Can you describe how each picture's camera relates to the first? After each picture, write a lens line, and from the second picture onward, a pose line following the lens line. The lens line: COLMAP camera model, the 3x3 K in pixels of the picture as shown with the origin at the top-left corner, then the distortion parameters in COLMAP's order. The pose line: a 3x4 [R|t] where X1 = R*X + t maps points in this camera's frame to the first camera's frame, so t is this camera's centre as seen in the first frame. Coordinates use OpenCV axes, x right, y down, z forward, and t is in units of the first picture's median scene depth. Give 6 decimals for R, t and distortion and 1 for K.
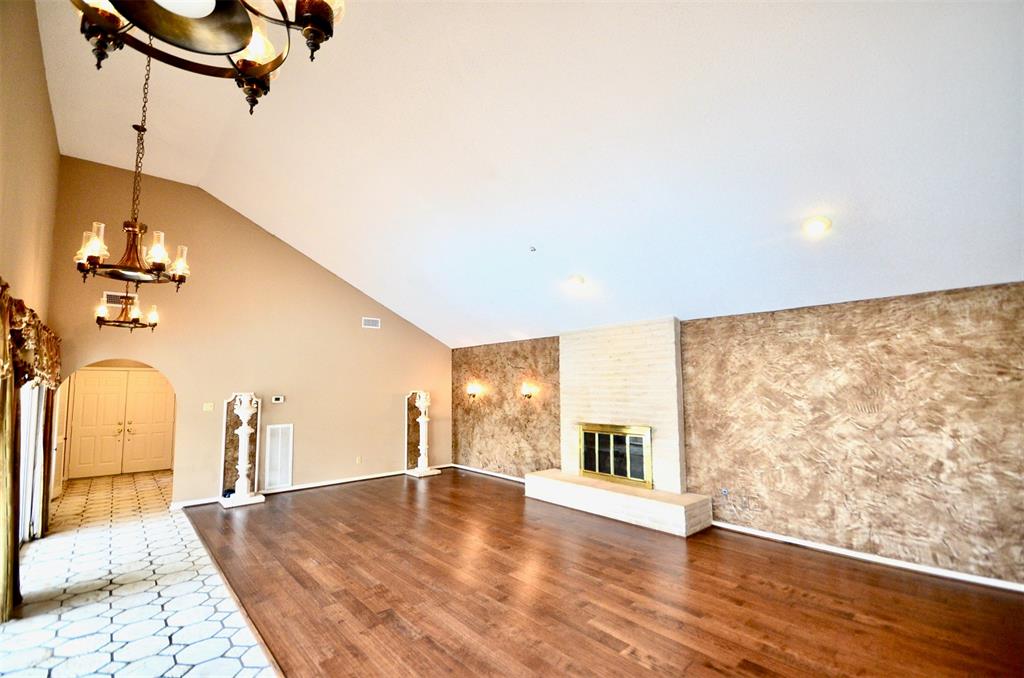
lens RADIAL K [[443.5, 0, 513.0], [0, 443.5, 352.7], [0, 0, 1]] dist [-0.003169, -0.000777]
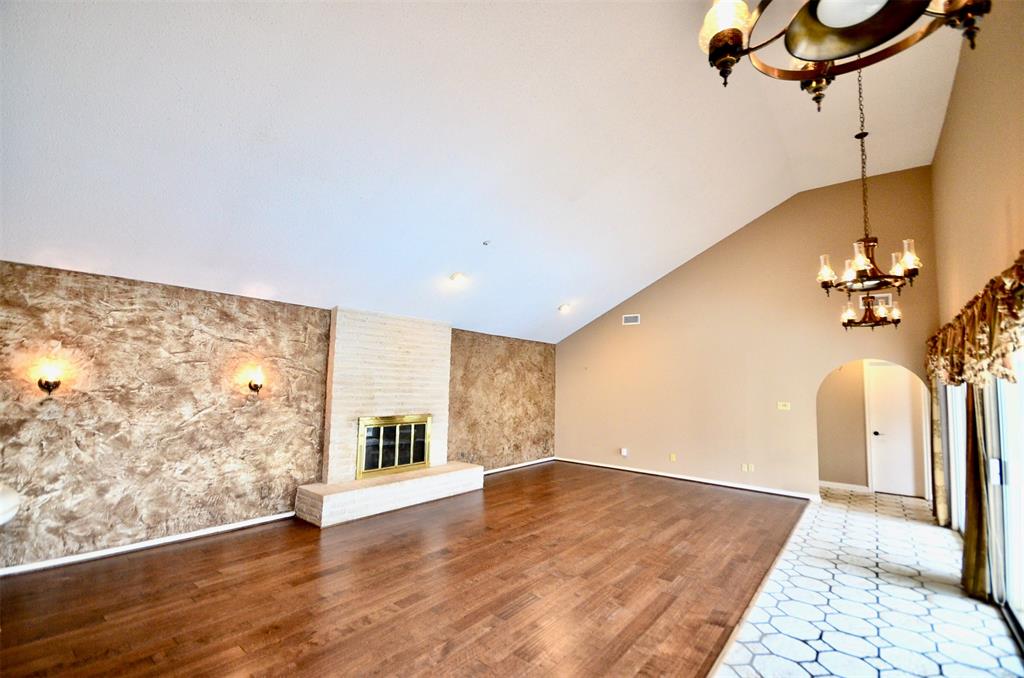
lens RADIAL K [[445.7, 0, 514.2], [0, 445.7, 348.7], [0, 0, 1]] dist [-0.000536, -0.000131]
pose [[-0.162595, 0.081886, 0.983289, -0.804246], [-0.095859, 0.990525, -0.098339, 0.085335], [-0.982025, -0.110246, -0.153205, 0.900258]]
